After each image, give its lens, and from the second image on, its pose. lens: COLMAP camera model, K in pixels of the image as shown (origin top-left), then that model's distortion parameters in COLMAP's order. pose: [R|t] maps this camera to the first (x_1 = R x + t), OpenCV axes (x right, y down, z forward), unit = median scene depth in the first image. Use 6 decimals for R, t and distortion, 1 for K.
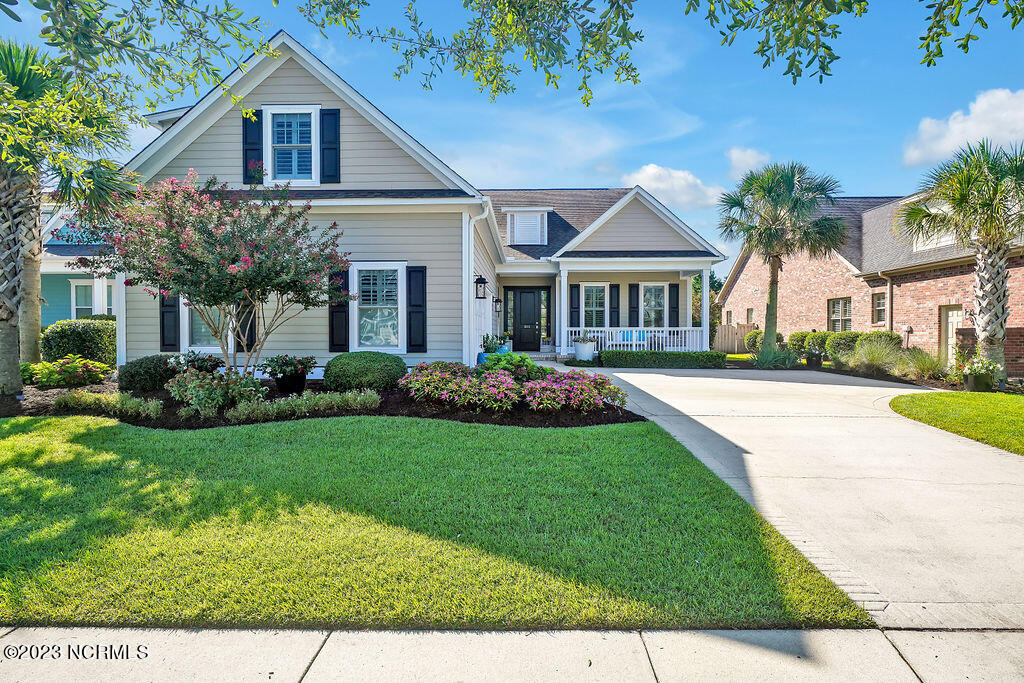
lens RADIAL K [[488.0, 0, 514.3], [0, 488.0, 331.7], [0, 0, 1]] dist [-0.000424, 0.000123]
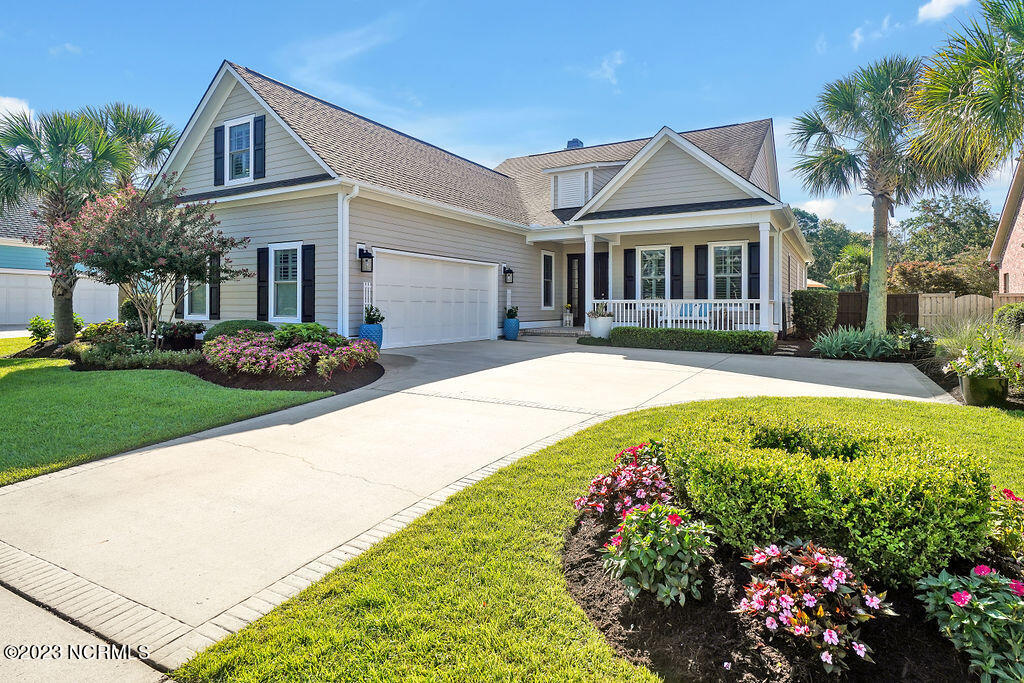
lens RADIAL K [[558.2, 0, 516.3], [0, 558.2, 306.6], [0, 0, 1]] dist [0.023628, -0.000990]
pose [[0.873631, 0.007267, -0.486535, 0.437156], [-0.005346, 0.999971, 0.005336, -0.000418], [0.486560, -0.002060, 0.873645, 0.052309]]
